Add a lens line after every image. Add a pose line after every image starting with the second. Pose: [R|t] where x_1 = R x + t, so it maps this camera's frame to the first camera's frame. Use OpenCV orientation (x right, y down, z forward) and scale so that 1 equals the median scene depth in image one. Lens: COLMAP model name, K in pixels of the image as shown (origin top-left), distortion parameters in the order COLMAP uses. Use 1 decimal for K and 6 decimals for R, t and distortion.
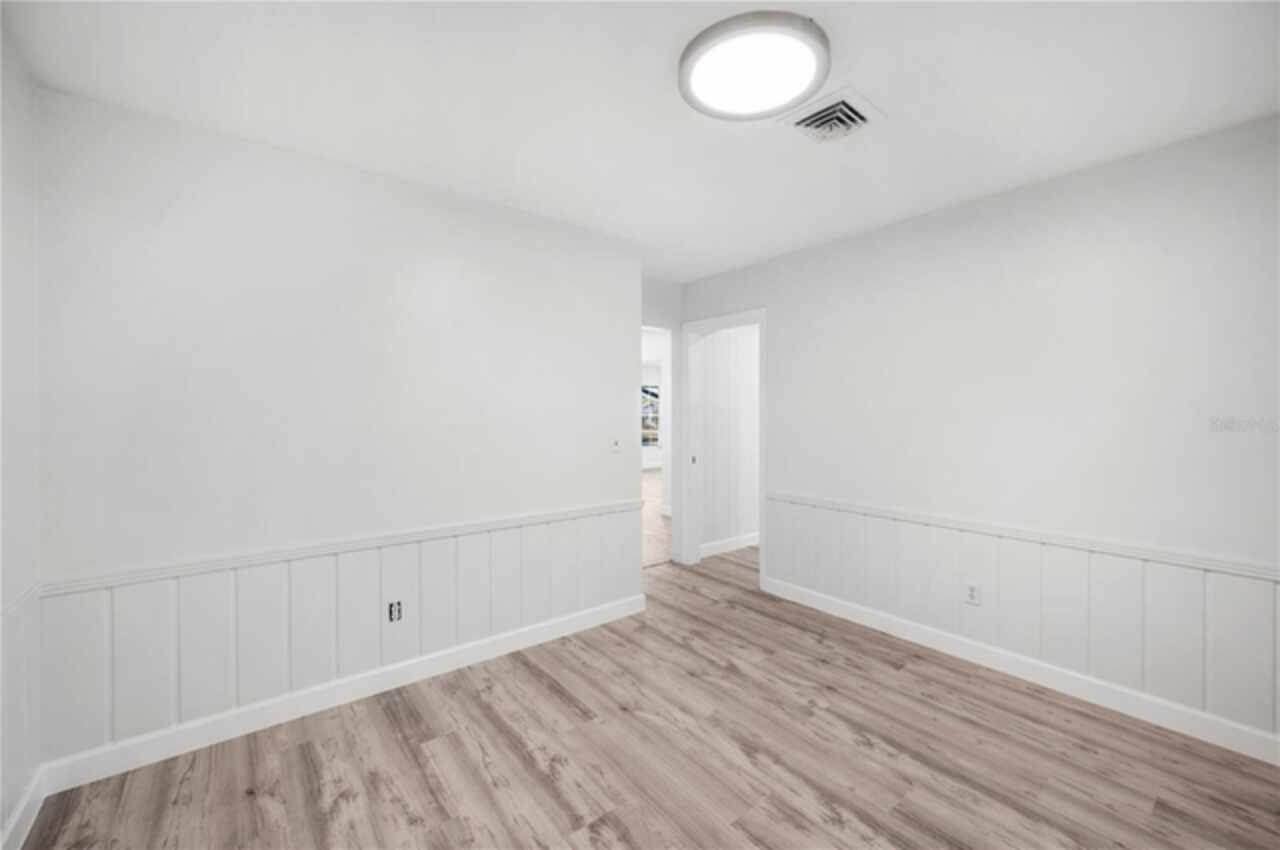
lens RADIAL K [[511.2, 0, 643.5], [0, 511.2, 415.6], [0, 0, 1]] dist [0.010314, 0.000266]
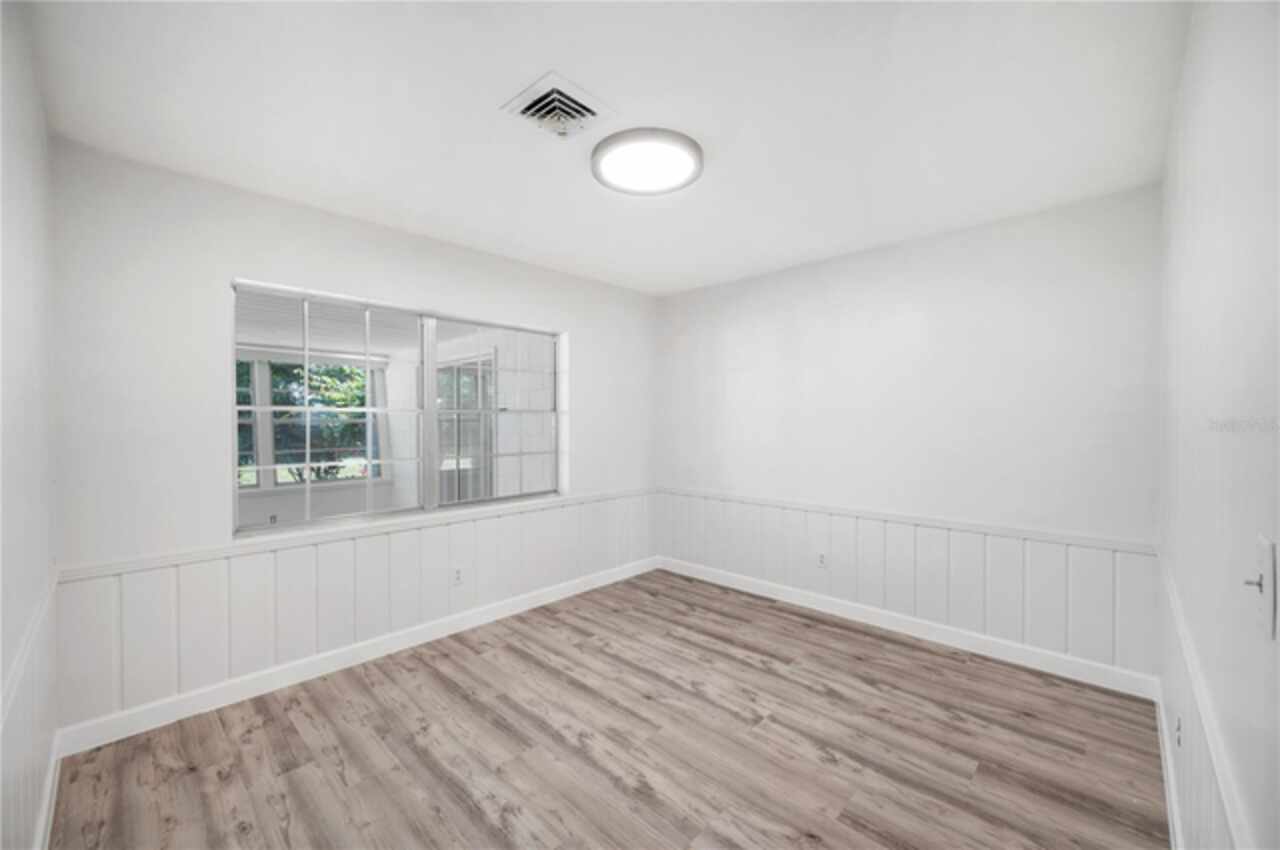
lens RADIAL K [[511.2, 0, 636.8], [0, 511.2, 424.0], [0, 0, 1]] dist [0.010314, 0.000266]
pose [[-0.991420, 0.001079, -0.130707, 0.367693], [0.000408, 0.999987, 0.005162, -0.006987], [0.130711, 0.005064, -0.991408, 2.062136]]
